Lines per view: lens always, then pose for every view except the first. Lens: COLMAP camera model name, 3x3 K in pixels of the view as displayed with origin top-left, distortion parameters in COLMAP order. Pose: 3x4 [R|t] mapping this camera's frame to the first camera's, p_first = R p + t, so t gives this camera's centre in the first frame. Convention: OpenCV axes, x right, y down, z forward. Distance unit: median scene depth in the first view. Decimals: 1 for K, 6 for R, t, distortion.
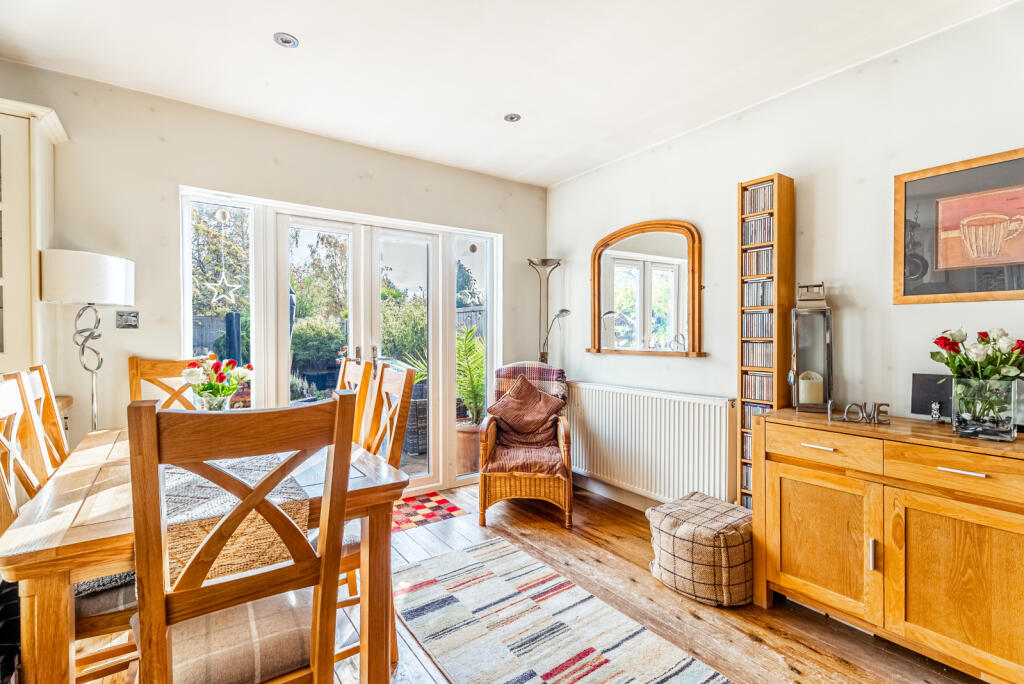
lens RADIAL K [[468.2, 0, 512.0], [0, 468.2, 342.0], [0, 0, 1]] dist [0.013230, 0.000053]
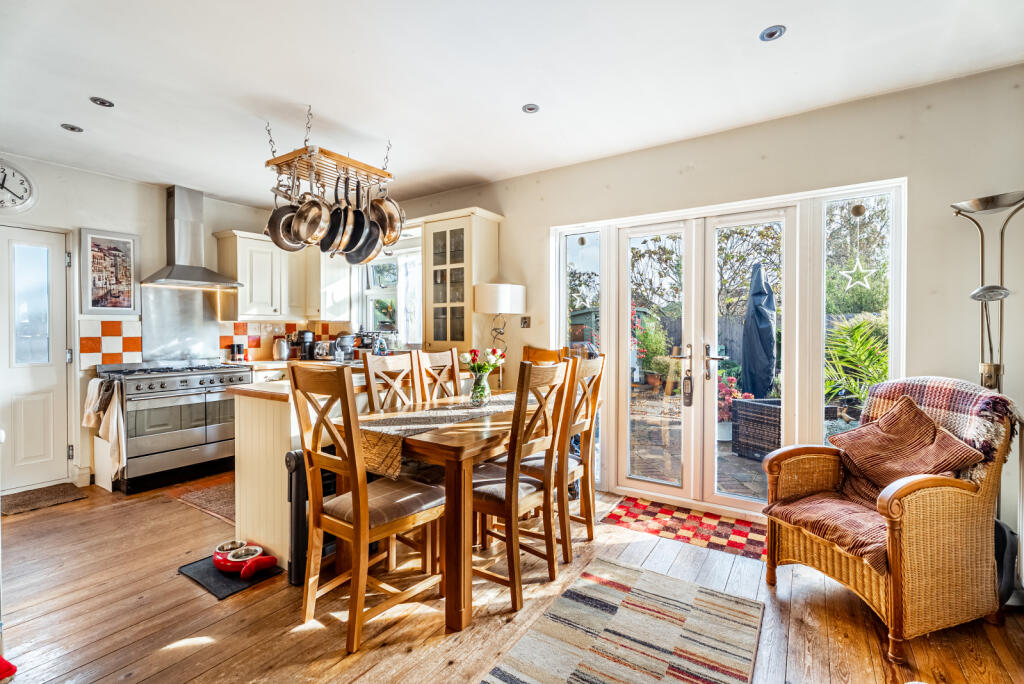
lens RADIAL K [[459.7, 0, 515.1], [0, 459.7, 335.0], [0, 0, 1]] dist [0.000529, 0.000127]
pose [[0.355816, 0.008582, -0.934517, 0.499125], [-0.016863, 0.999854, 0.002761, -0.006093], [0.934404, 0.014776, 0.355908, 0.355791]]
